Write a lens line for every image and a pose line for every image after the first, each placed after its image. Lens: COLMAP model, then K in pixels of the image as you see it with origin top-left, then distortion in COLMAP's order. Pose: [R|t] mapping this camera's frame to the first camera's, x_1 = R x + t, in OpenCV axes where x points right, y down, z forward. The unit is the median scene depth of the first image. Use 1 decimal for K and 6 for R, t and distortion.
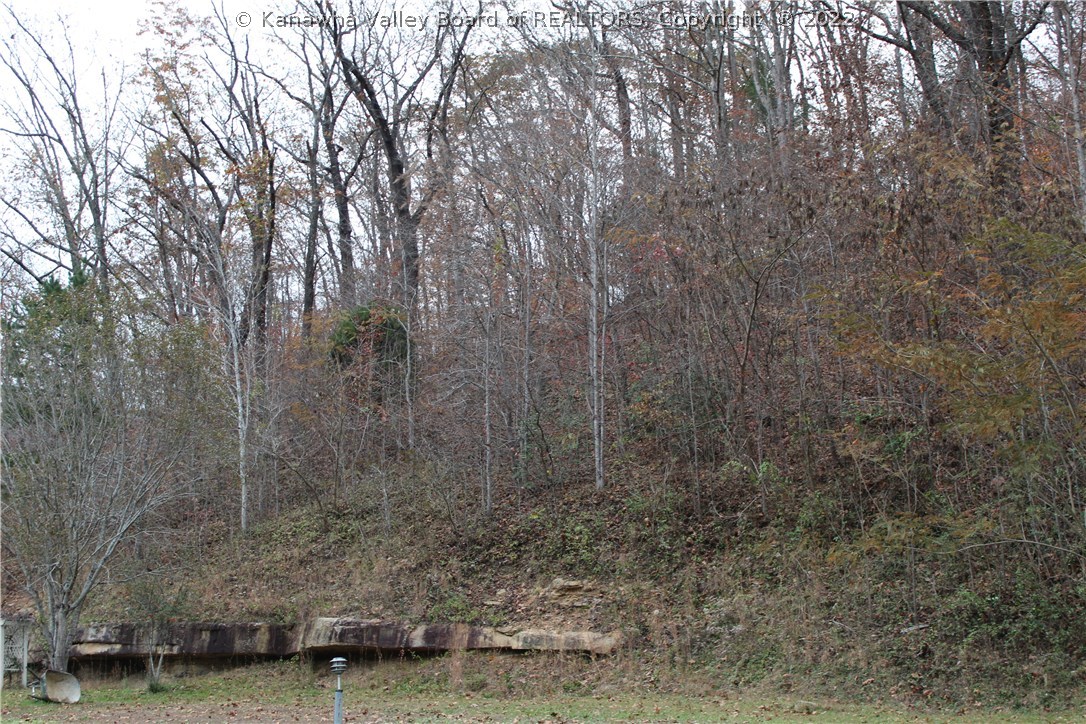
lens RADIAL K [[1378.6, 0, 539.4], [0, 1378.6, 358.0], [0, 0, 1]] dist [-0.054454, 0.000000]
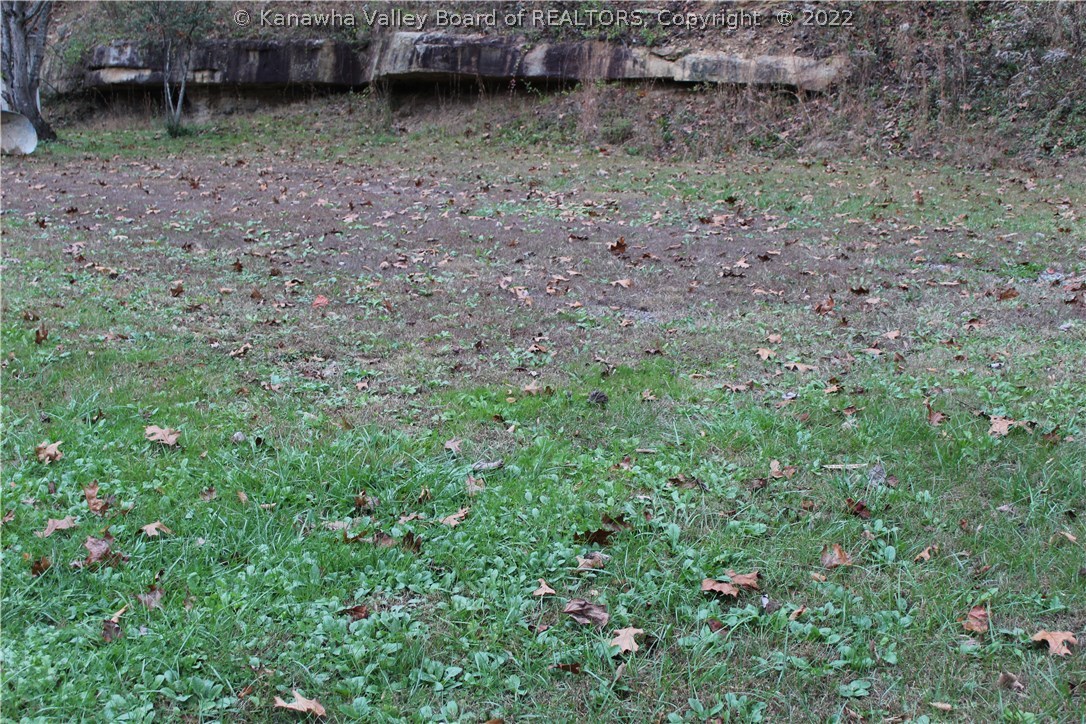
lens RADIAL K [[1378.6, 0, 538.4], [0, 1378.6, 358.0], [0, 0, 1]] dist [-0.054454, 0.000000]
pose [[0.990866, 0.040786, -0.128533, 0.005753], [0.013678, 0.917849, 0.396695, 0.072196], [0.134154, -0.394829, 0.908907, 0.344536]]
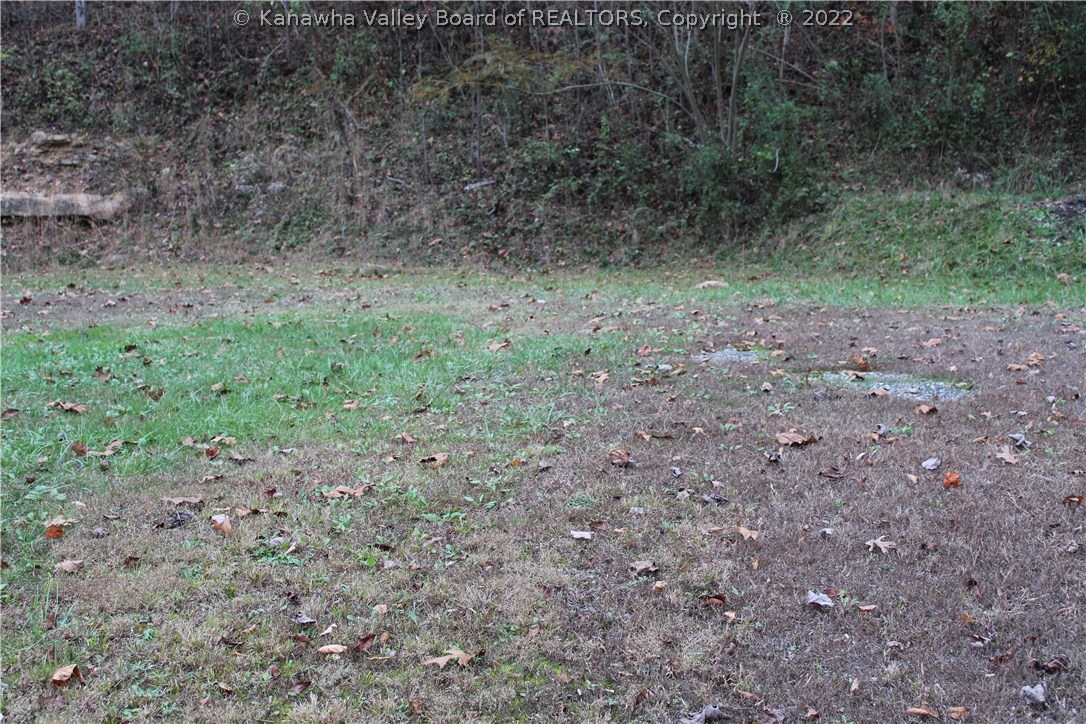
lens RADIAL K [[1344.4, 0, 544.1], [0, 1344.4, 356.3], [0, 0, 1]] dist [-0.032565, 0.000000]
pose [[0.914030, -0.050021, 0.402550, -0.040168], [-0.070518, 0.957664, 0.279119, 0.045848], [-0.399469, -0.283510, 0.871806, 0.148424]]
